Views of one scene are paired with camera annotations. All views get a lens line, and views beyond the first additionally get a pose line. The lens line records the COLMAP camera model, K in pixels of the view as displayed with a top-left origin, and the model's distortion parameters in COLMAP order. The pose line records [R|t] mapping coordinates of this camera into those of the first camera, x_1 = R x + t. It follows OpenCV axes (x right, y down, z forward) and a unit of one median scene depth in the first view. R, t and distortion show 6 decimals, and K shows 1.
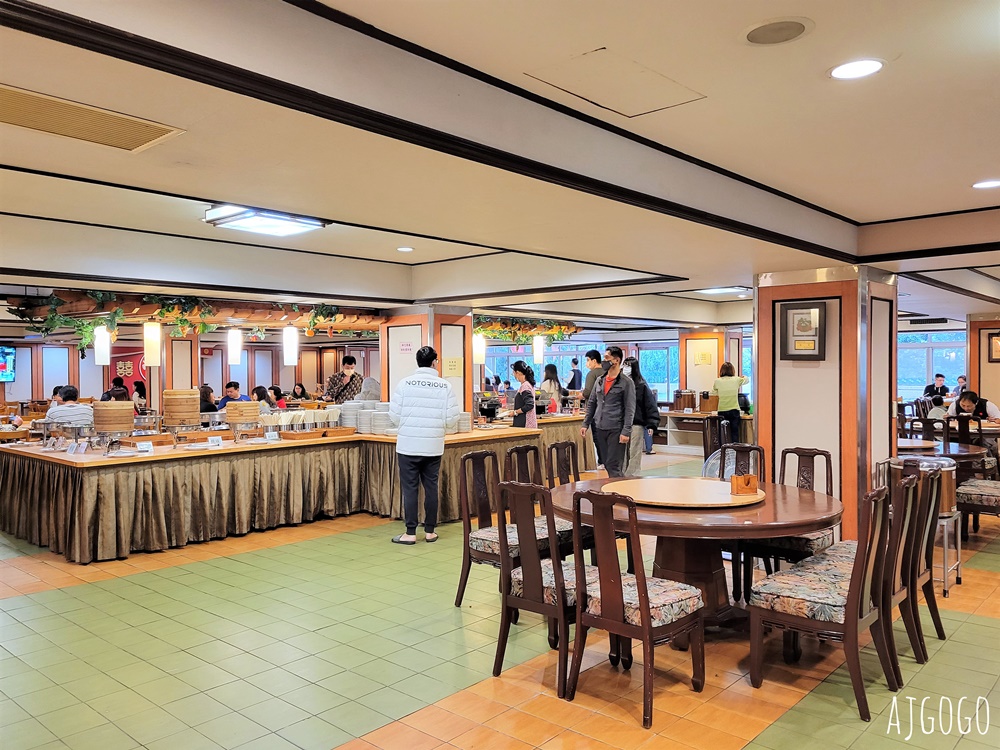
lens RADIAL K [[779.2, 0, 500.0], [0, 779.2, 373.9], [0, 0, 1]] dist [0.010873, 0.005381]
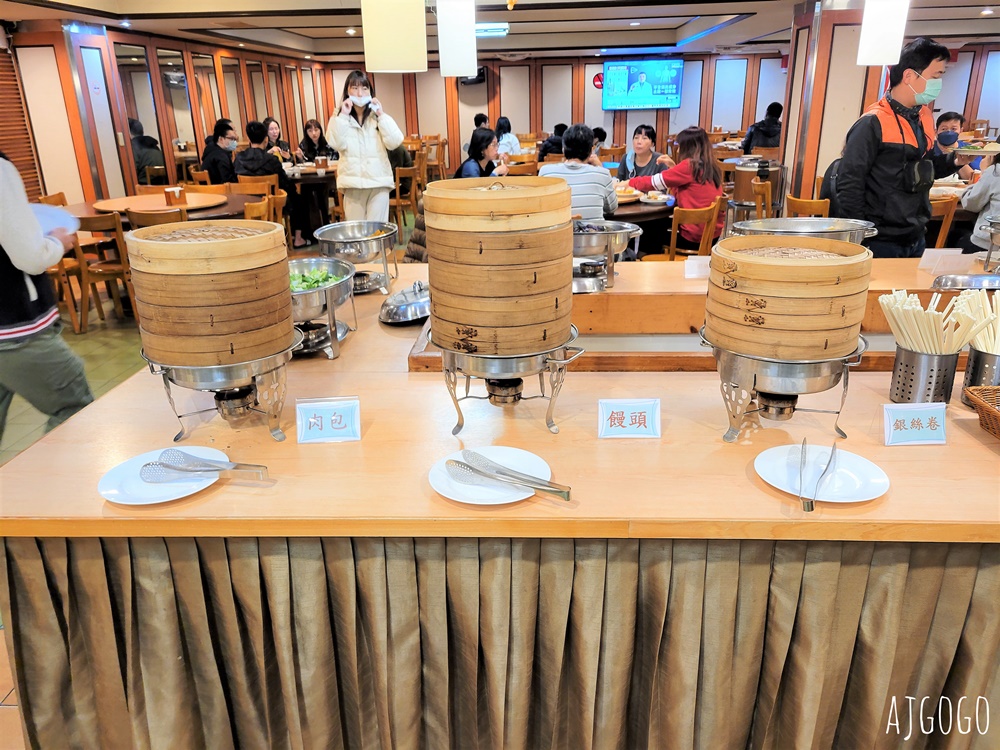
lens RADIAL K [[779.2, 0, 501.7], [0, 779.2, 375.1], [0, 0, 1]] dist [0.010873, 0.005381]
pose [[0.635040, 0.247824, -0.731647, -0.137622], [0.014172, 0.943244, 0.331797, -0.000009], [0.772350, -0.221073, 0.595485, 0.510461]]
